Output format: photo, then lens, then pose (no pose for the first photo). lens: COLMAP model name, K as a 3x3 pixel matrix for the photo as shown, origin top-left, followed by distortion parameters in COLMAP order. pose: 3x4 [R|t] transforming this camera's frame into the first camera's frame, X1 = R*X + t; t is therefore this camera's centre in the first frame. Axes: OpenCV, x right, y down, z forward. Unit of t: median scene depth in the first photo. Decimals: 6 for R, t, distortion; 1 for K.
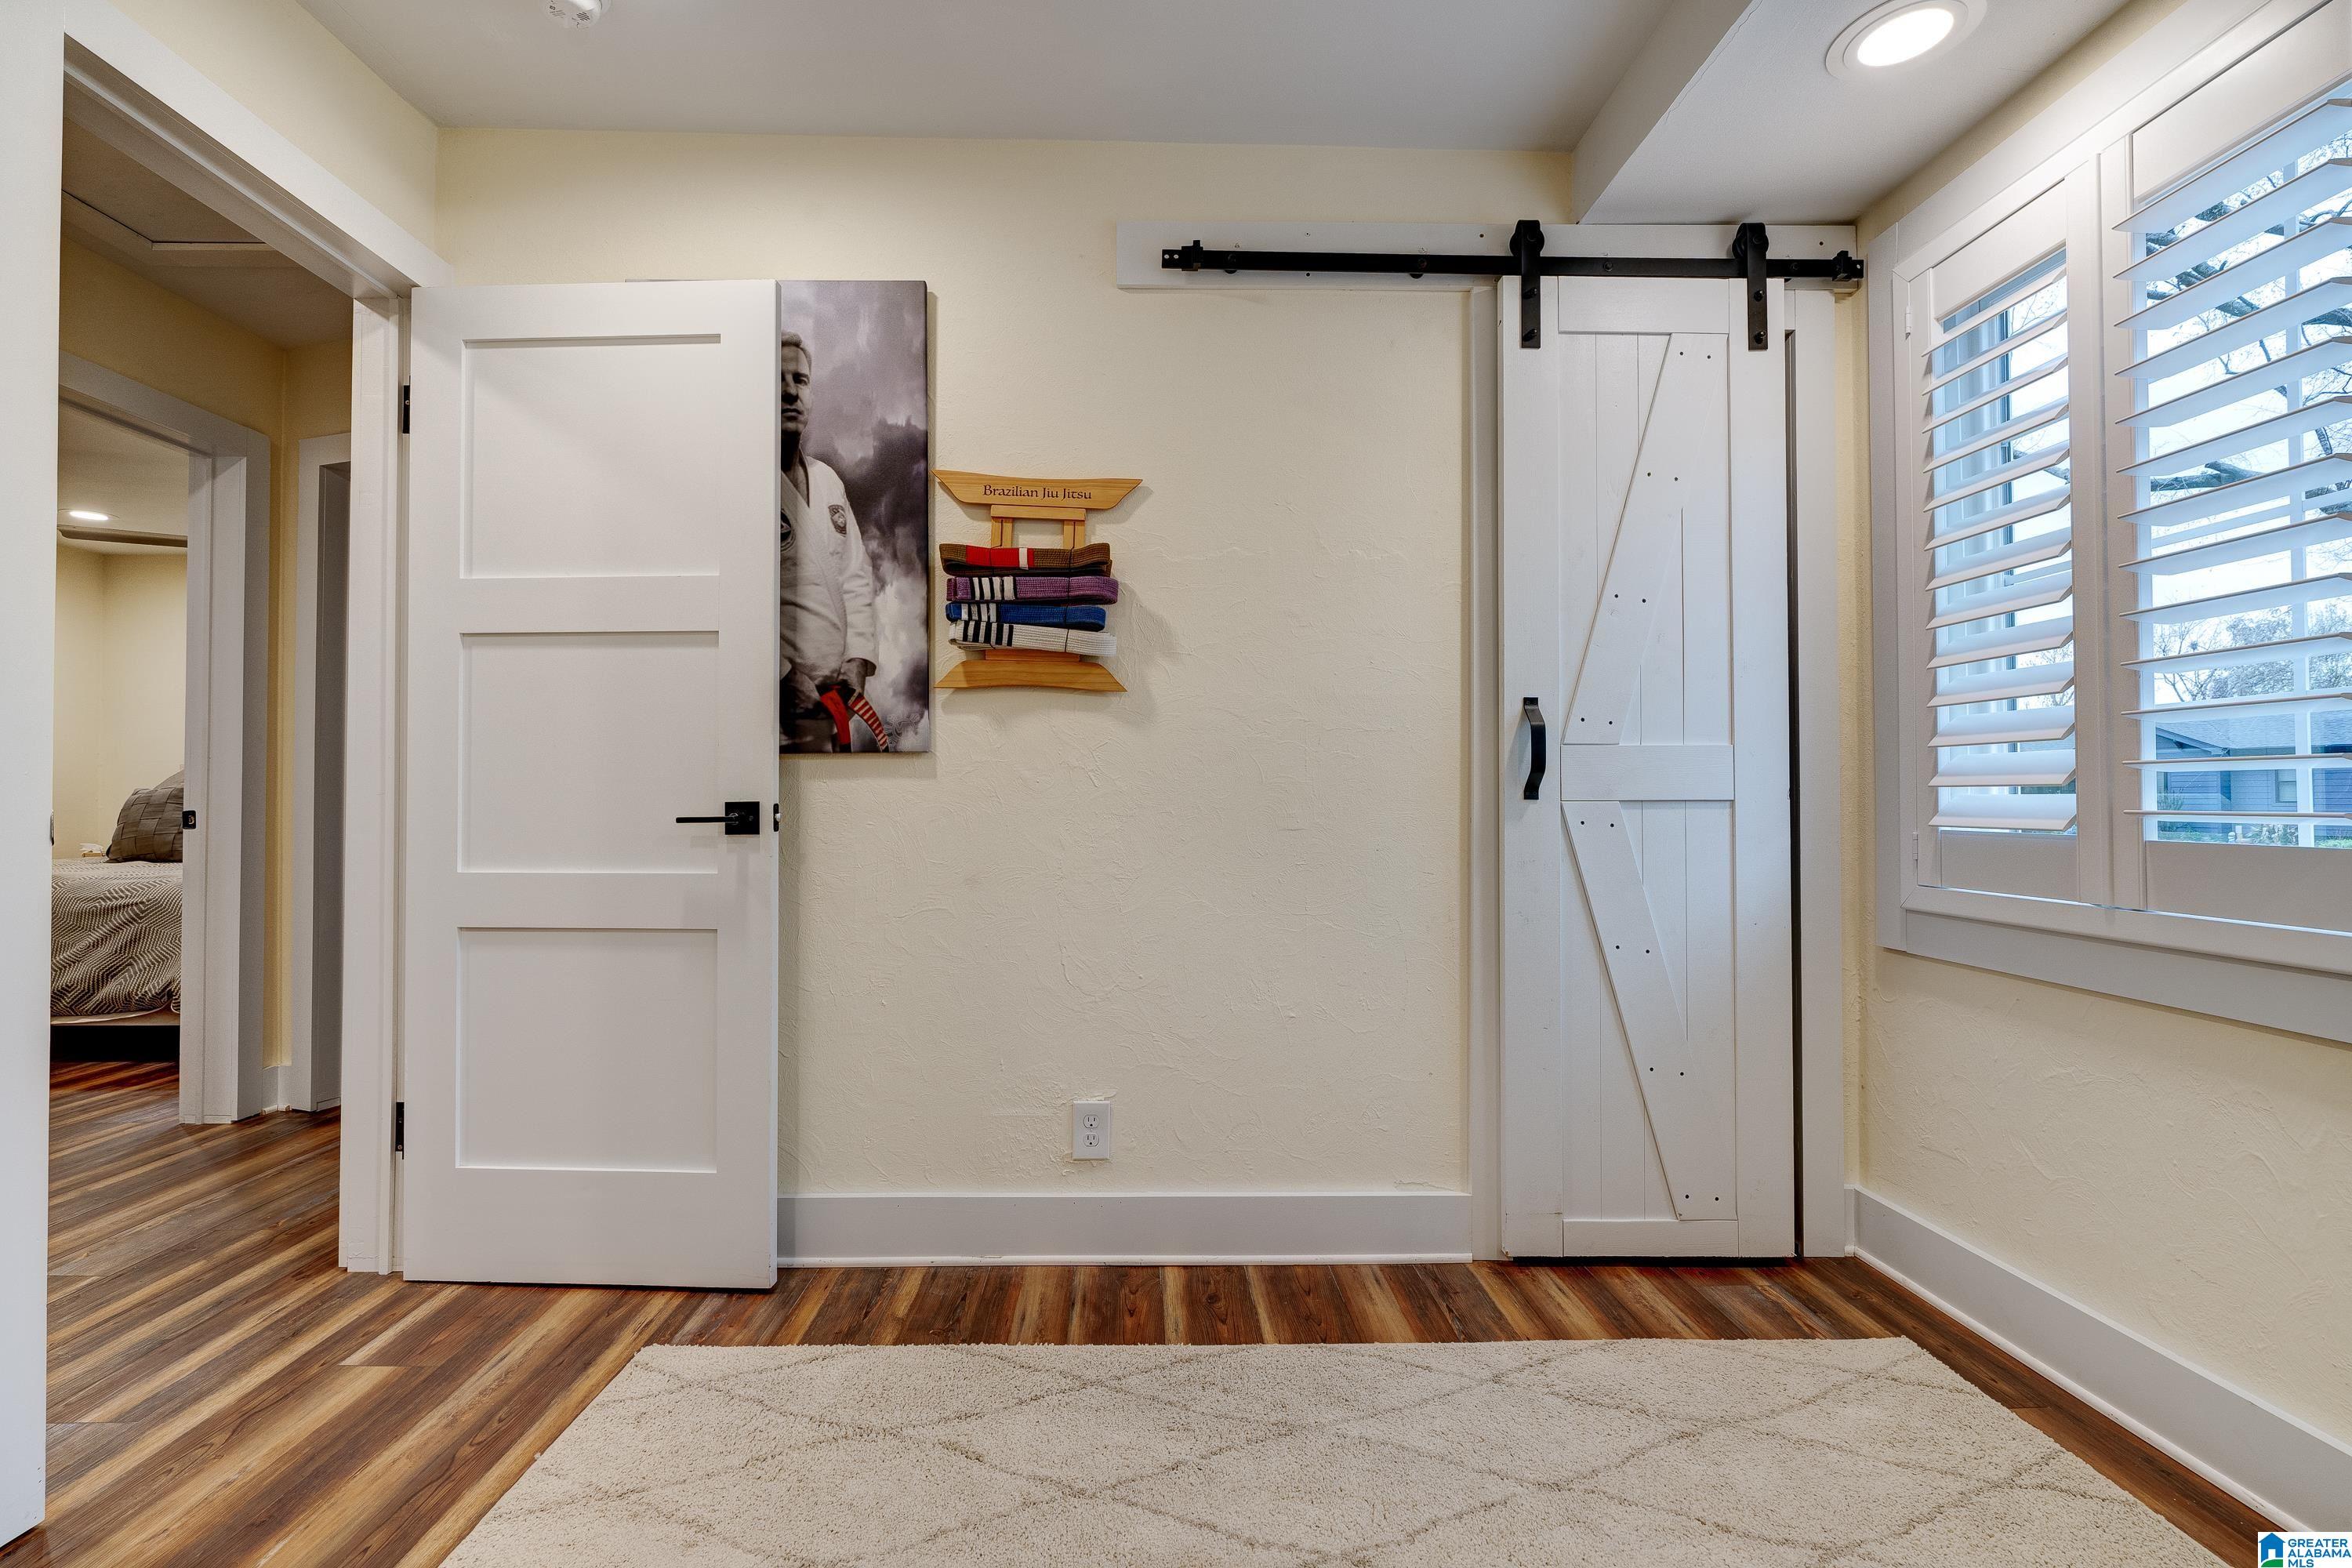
lens RADIAL K [[1071.1, 0, 1176.0], [0, 1071.1, 784.0], [0, 0, 1]] dist [-0.000131, 0.000033]
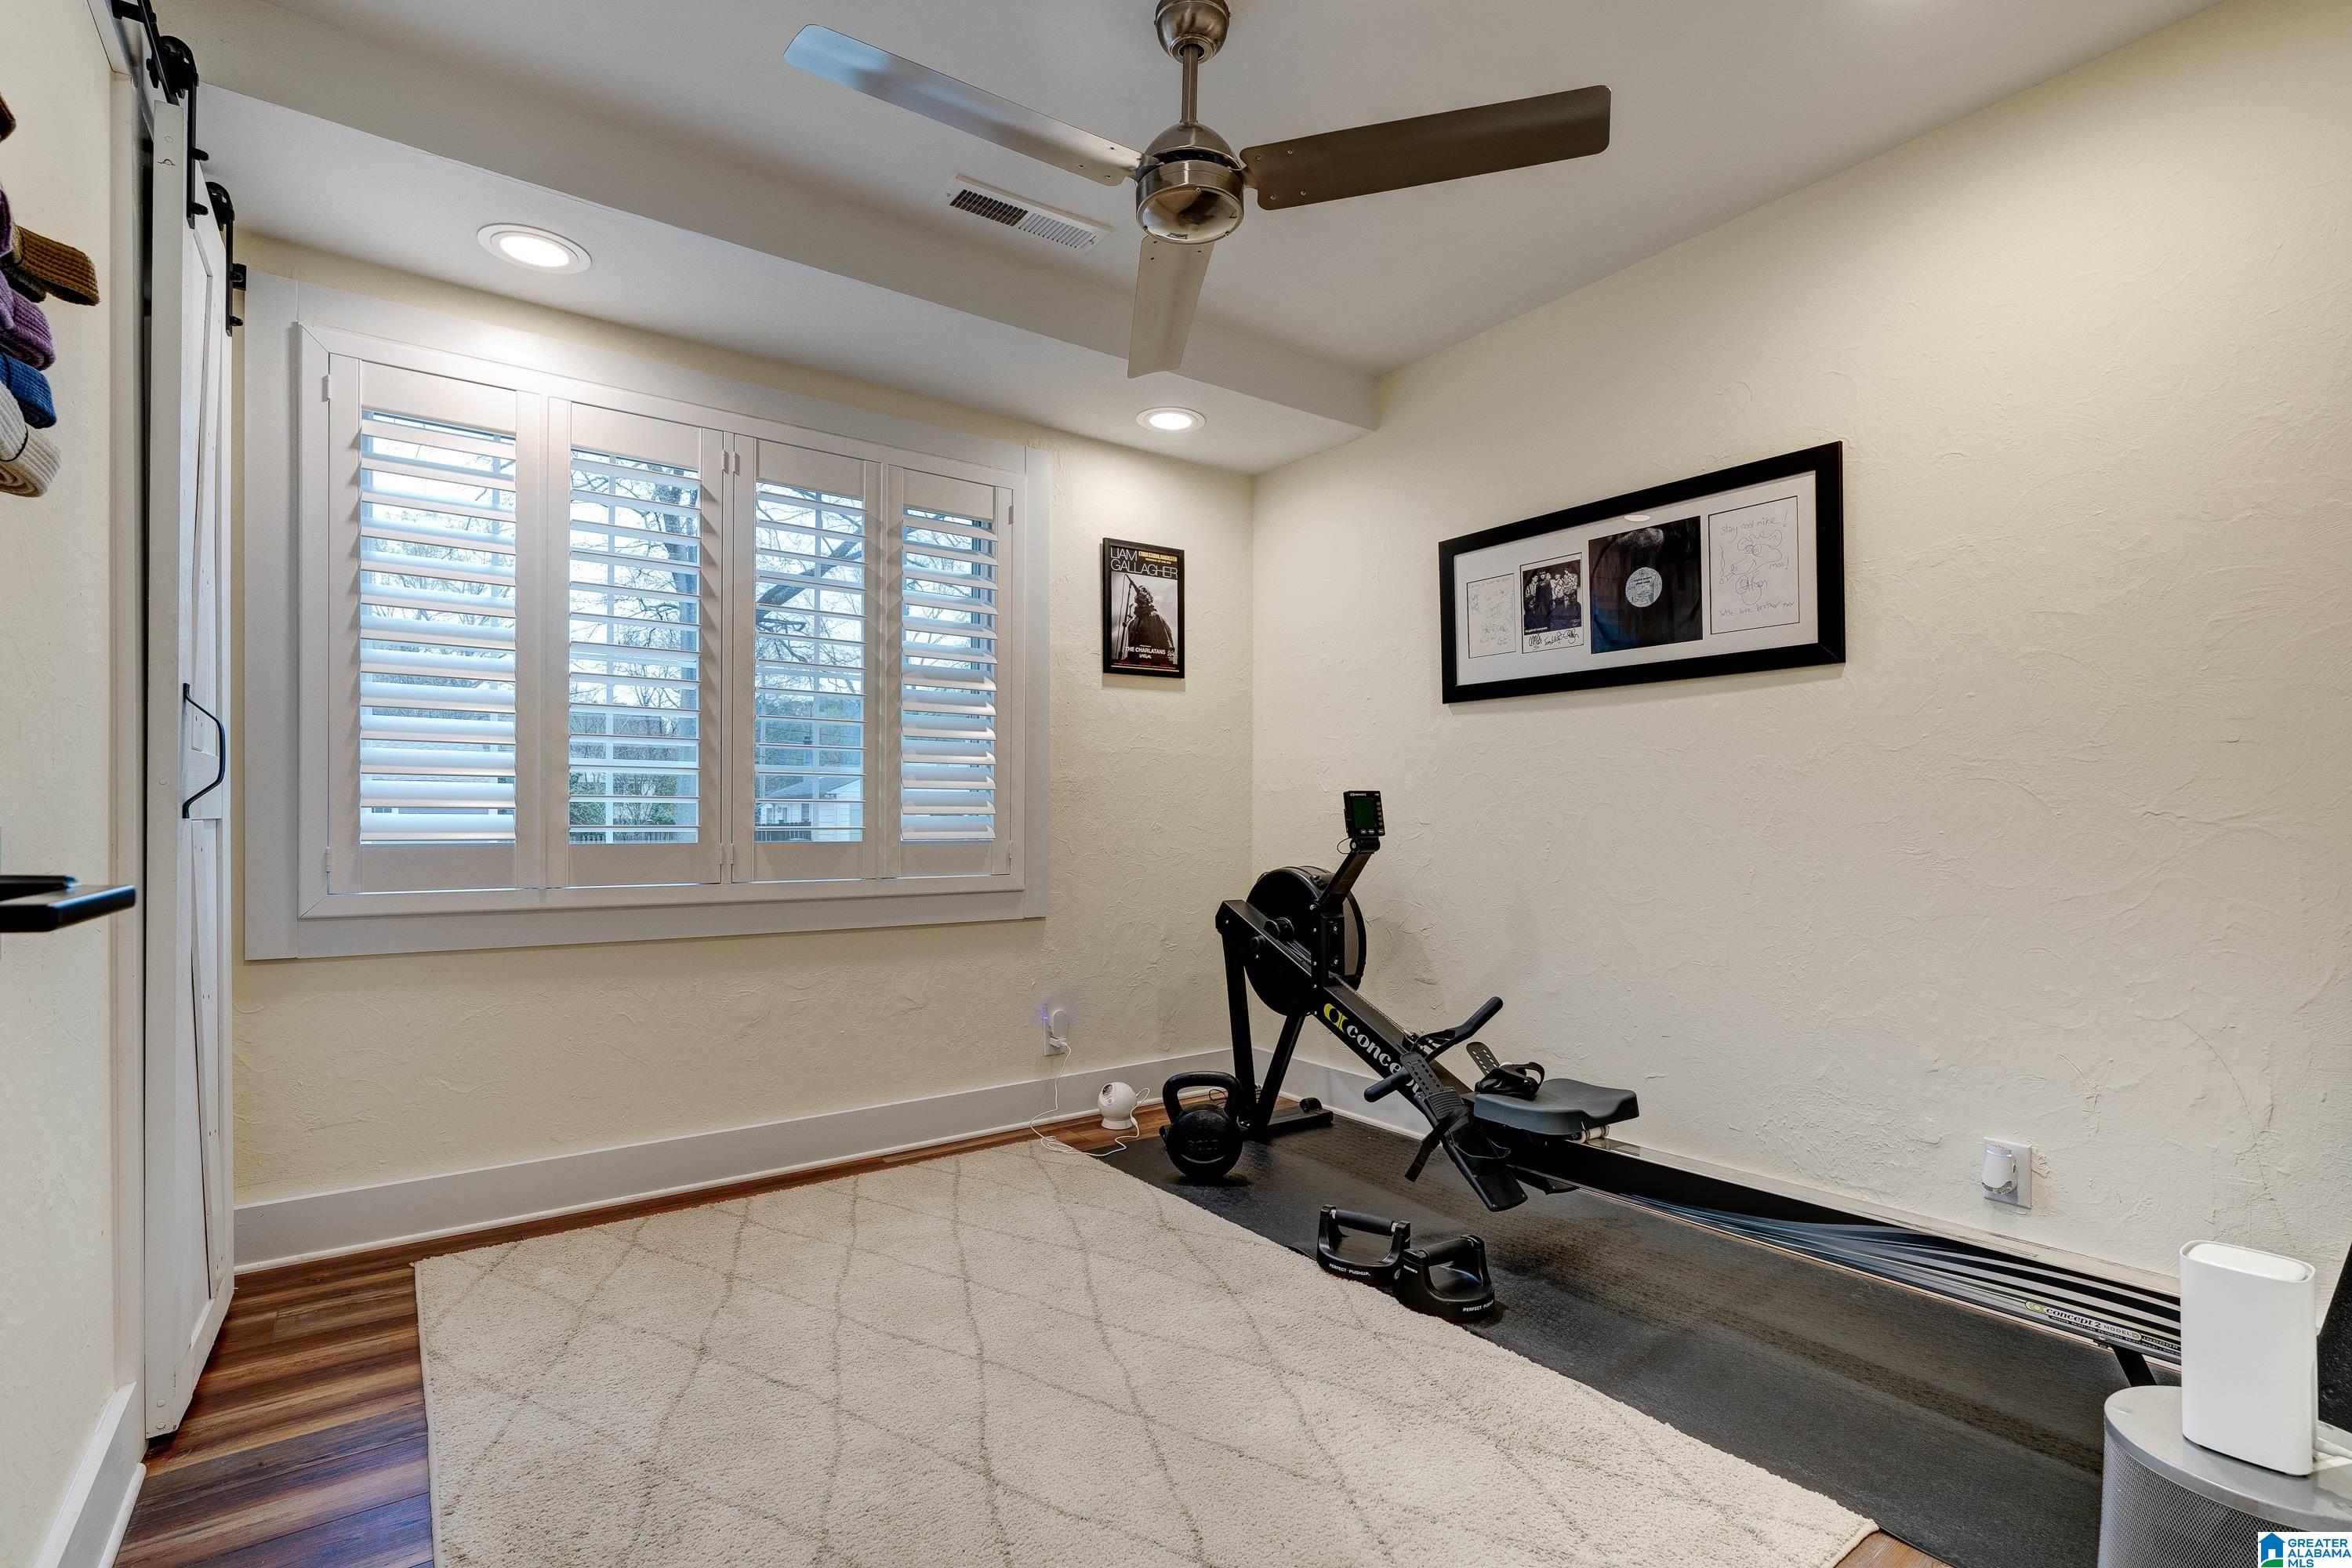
lens RADIAL K [[1097.7, 0, 1175.7], [0, 1097.7, 814.9], [0, 0, 1]] dist [-0.000564, -0.000110]
pose [[-0.569853, 0.001527, 0.821746, -0.784594], [-0.013859, 0.999838, -0.011469, 0.012853], [-0.821630, -0.017924, -0.569739, 0.955955]]
